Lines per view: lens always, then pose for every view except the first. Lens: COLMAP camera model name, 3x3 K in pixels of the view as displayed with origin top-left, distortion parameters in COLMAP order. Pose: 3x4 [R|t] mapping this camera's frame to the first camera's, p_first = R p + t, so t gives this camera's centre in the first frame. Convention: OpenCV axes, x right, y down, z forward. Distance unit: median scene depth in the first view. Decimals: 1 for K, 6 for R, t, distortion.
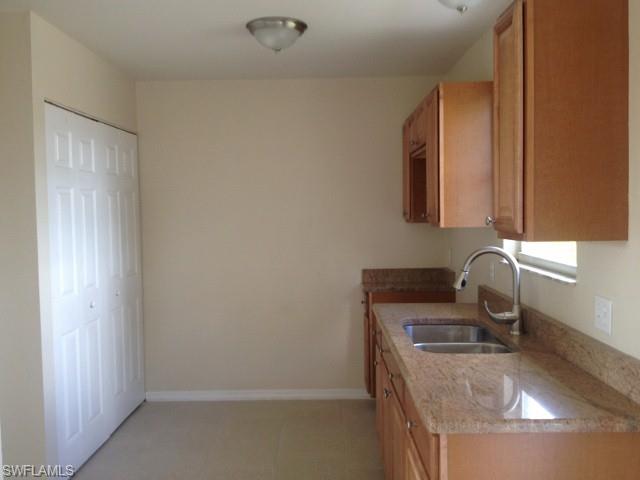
lens RADIAL K [[606.4, 0, 320.0], [0, 606.4, 240.0], [0, 0, 1]] dist [0.077929, -0.003390]
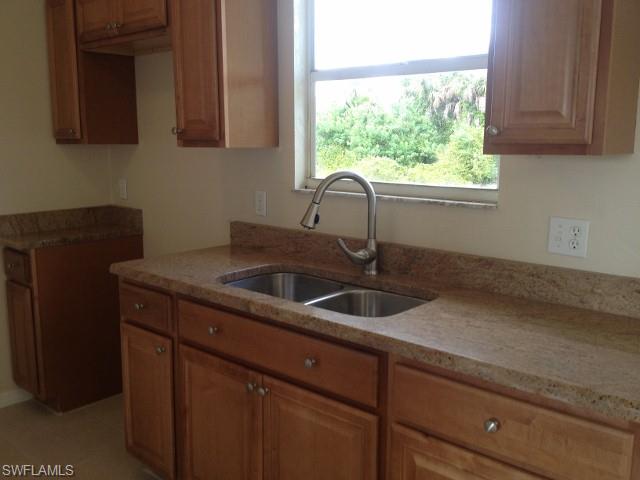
lens RADIAL K [[606.4, 0, 320.0], [0, 606.4, 240.0], [0, 0, 1]] dist [0.077929, -0.003390]
pose [[0.662202, -0.101811, 0.742377, -0.282468], [0.022359, 0.992970, 0.116234, 0.006952], [-0.748992, -0.060372, 0.659823, 0.421439]]
